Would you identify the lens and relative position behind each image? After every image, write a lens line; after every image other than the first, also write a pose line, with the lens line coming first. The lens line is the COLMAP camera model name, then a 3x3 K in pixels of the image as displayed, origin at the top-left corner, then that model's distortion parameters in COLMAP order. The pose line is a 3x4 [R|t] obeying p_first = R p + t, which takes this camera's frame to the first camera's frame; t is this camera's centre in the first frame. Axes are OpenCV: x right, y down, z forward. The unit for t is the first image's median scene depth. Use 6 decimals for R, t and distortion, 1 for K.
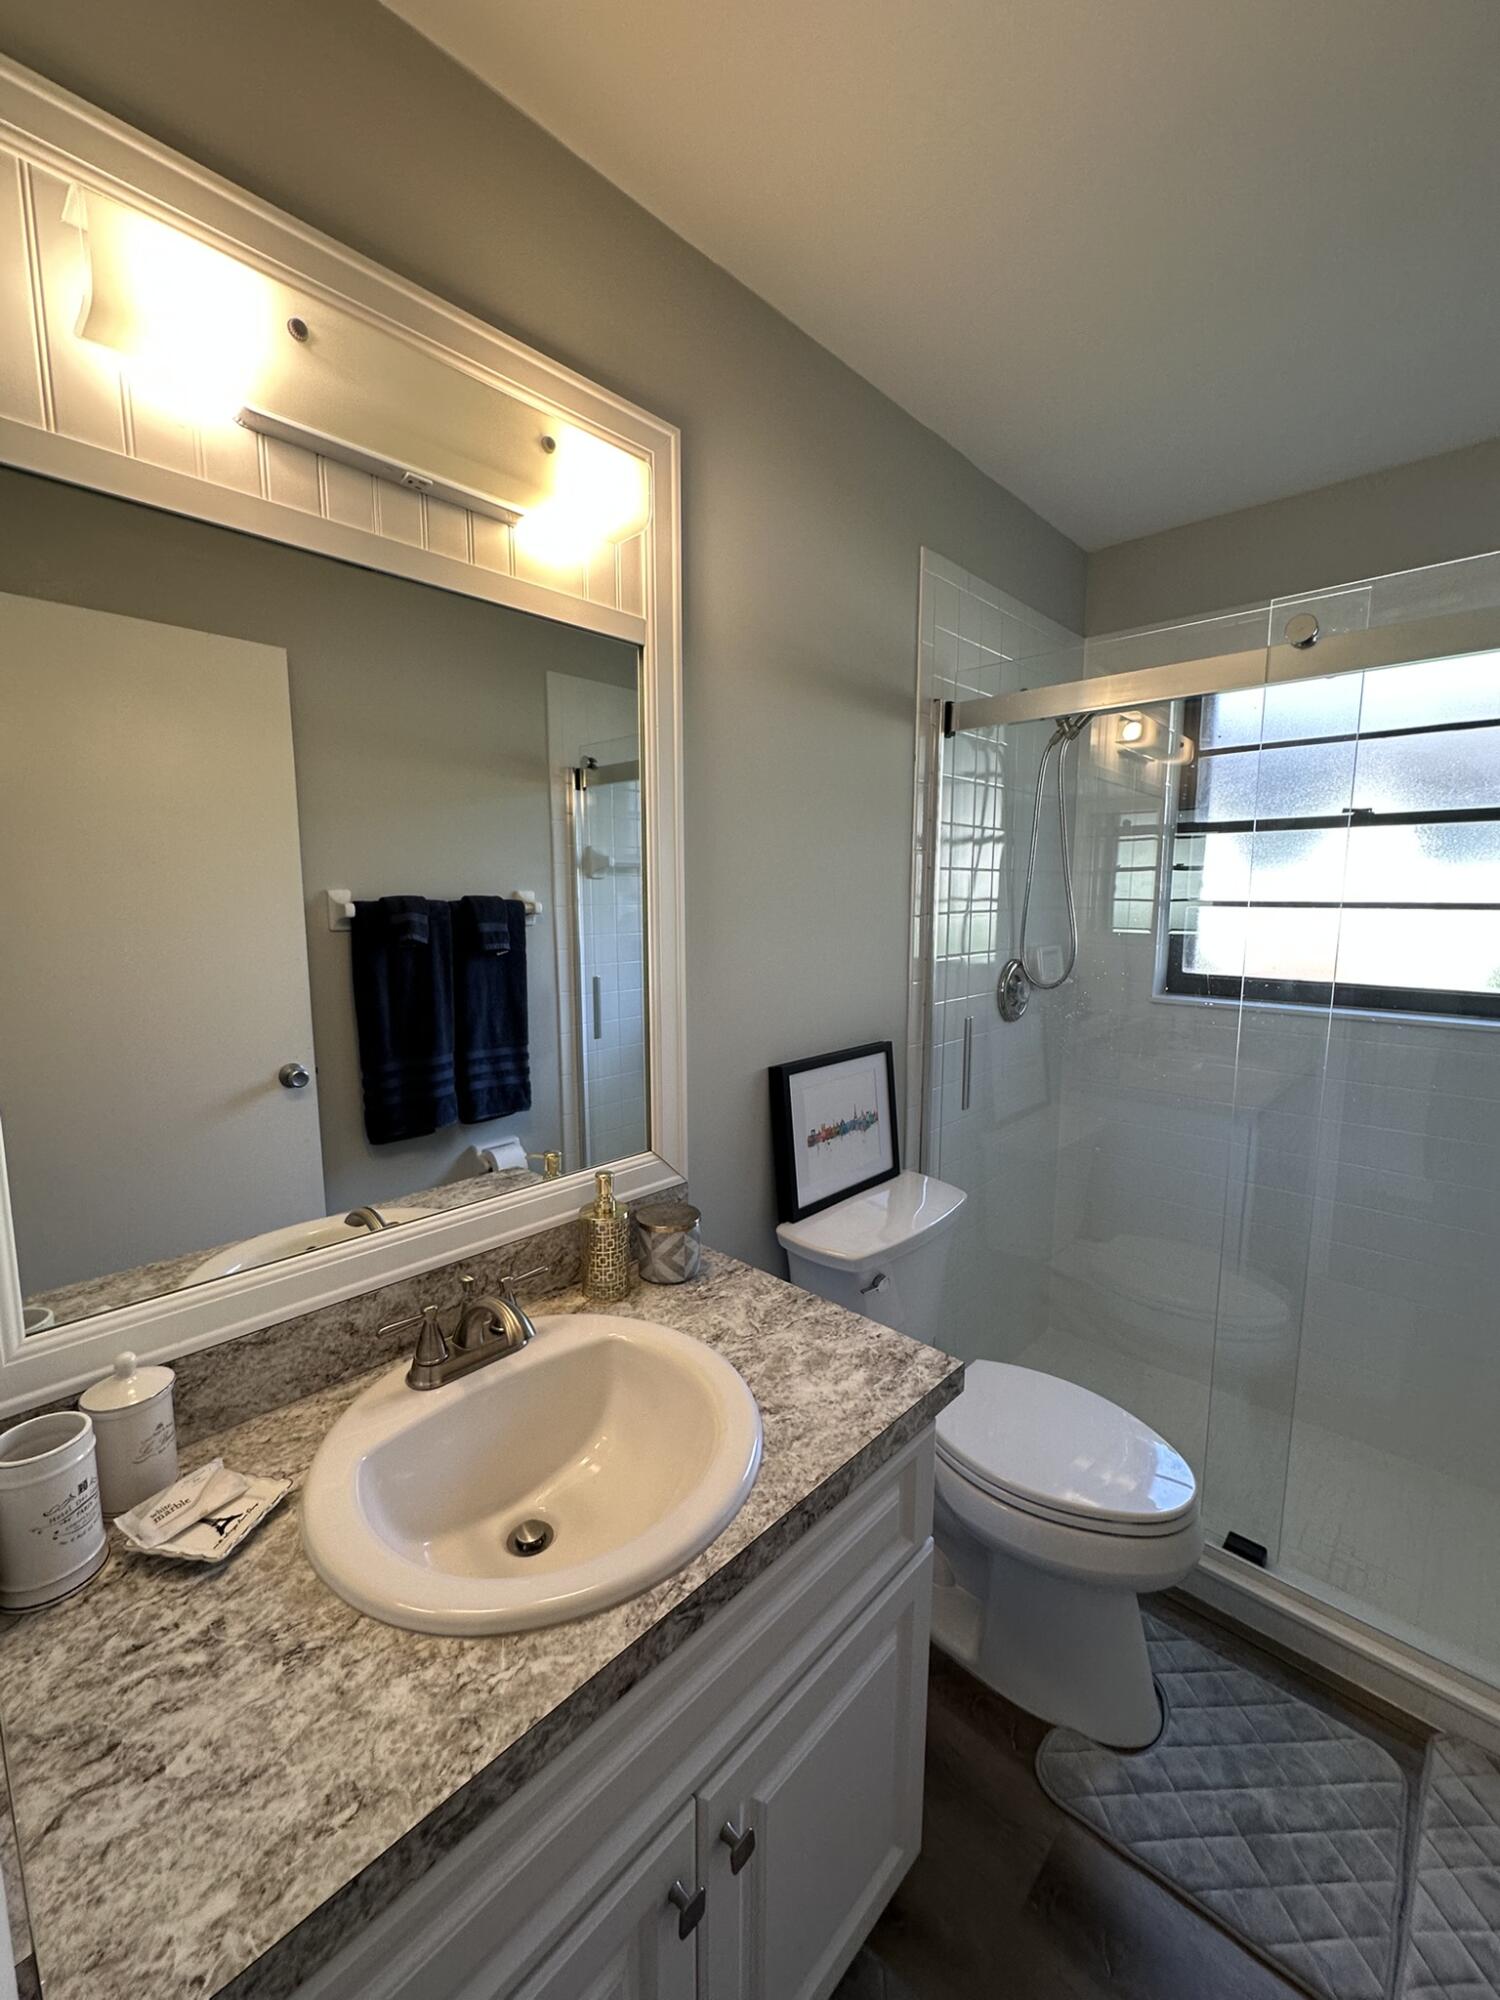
lens RADIAL K [[801.0, 0, 751.1], [0, 801.0, 997.2], [0, 0, 1]] dist [-0.004395, 0.001177]
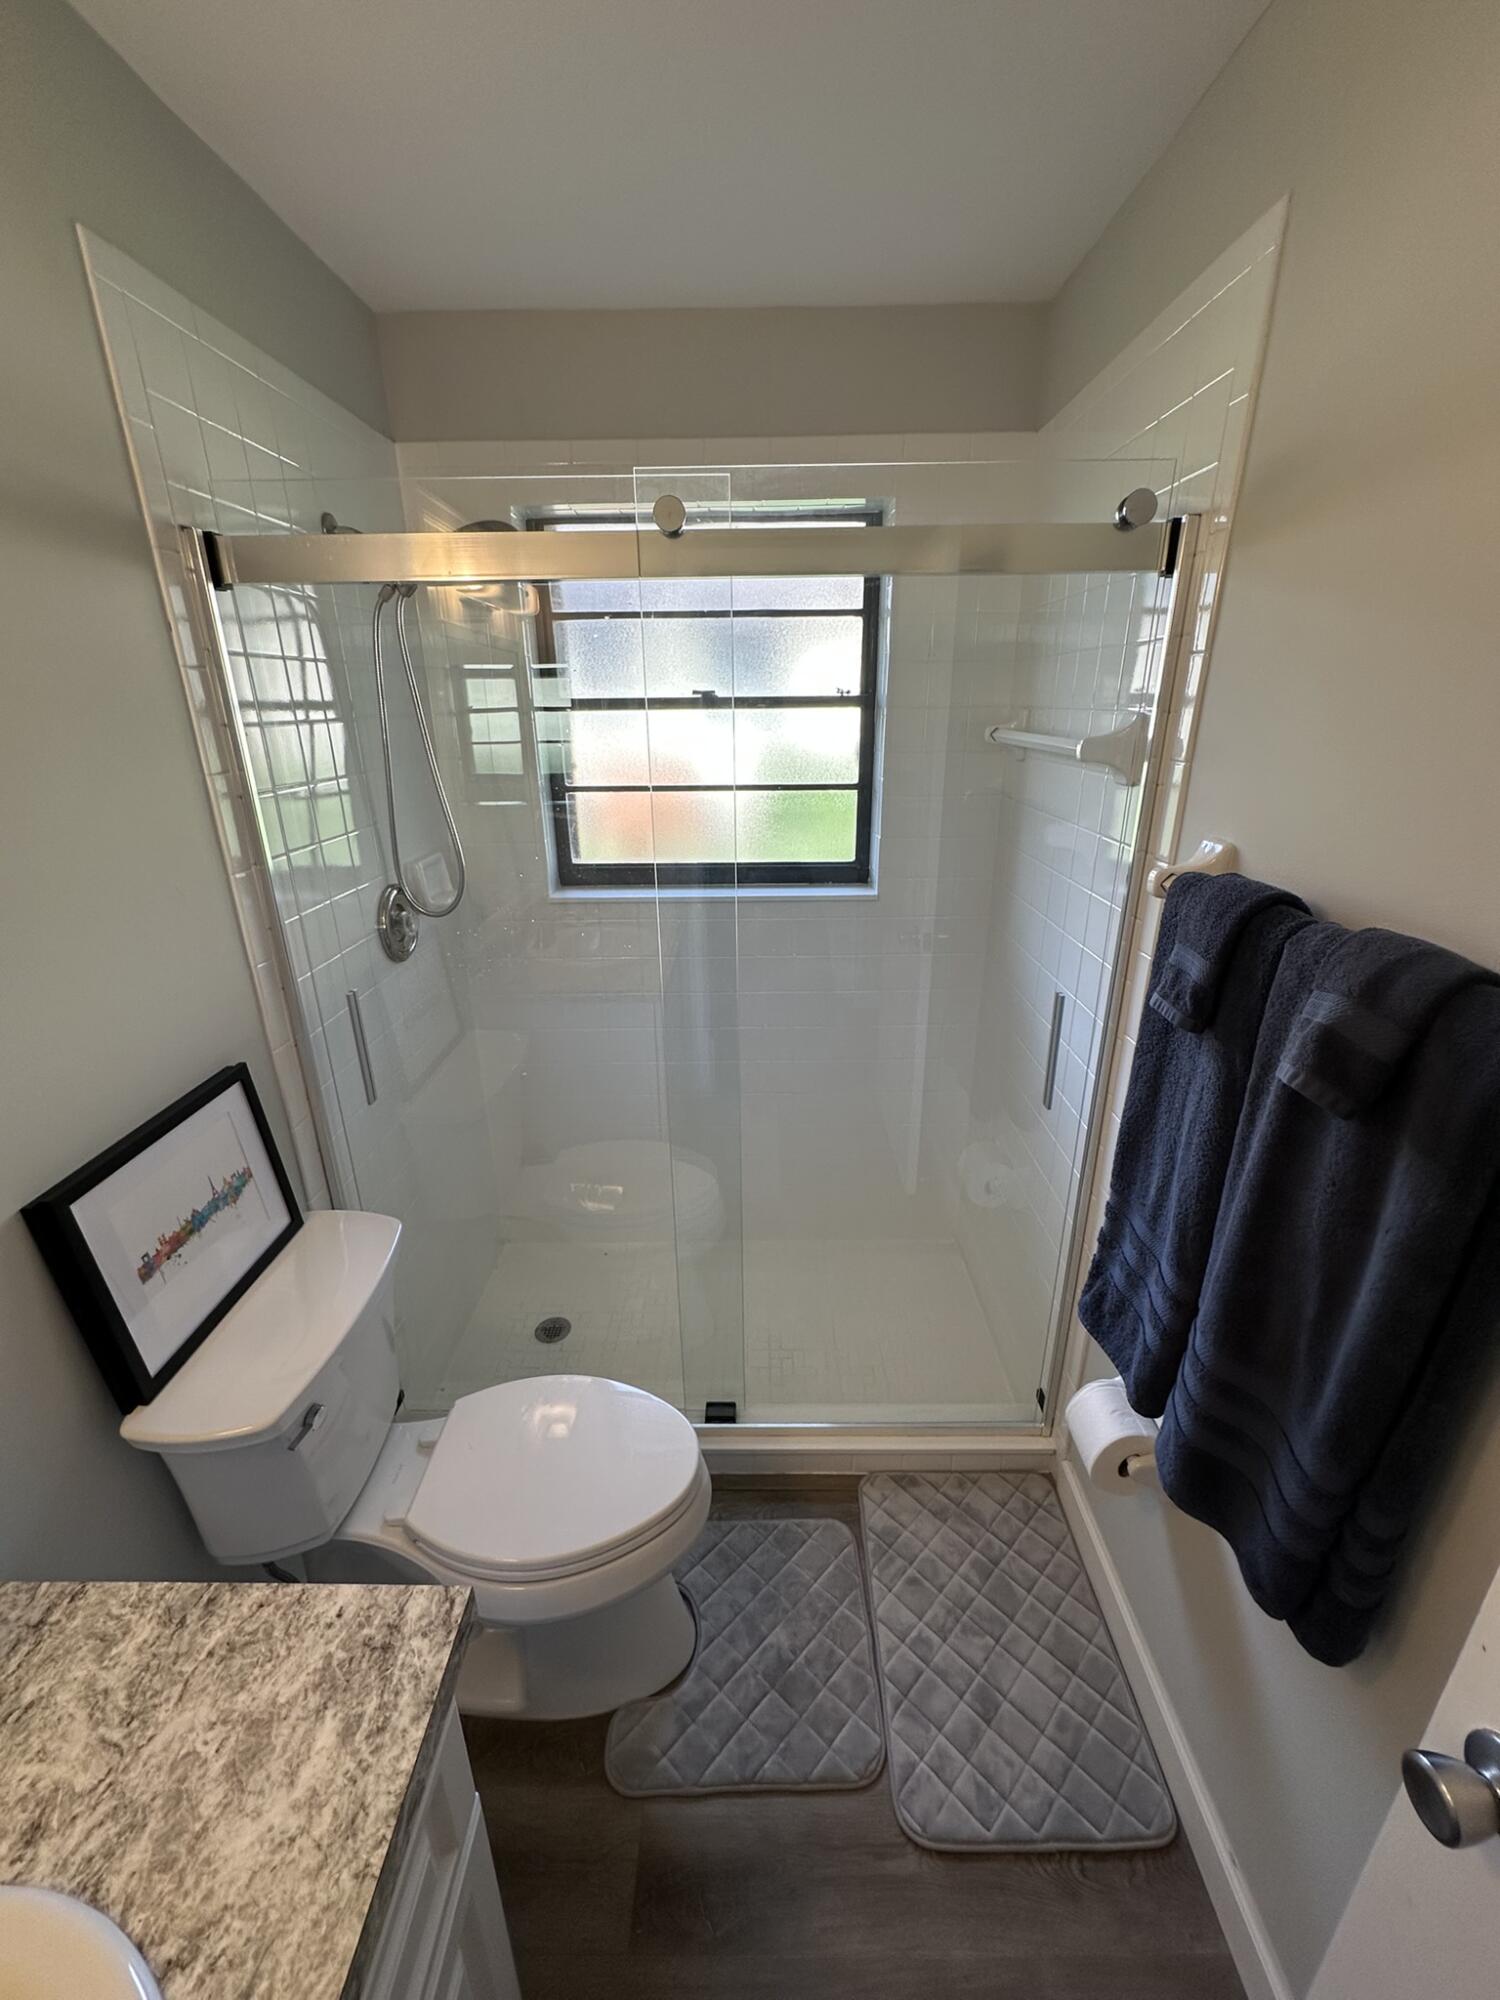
lens RADIAL K [[801.0, 0, 751.1], [0, 801.0, 997.2], [0, 0, 1]] dist [-0.004395, 0.001177]
pose [[0.729595, -0.245312, 0.638368, 0.073290], [0.100158, 0.961714, 0.255097, -0.149198], [-0.676506, -0.122180, 0.726232, 0.221572]]
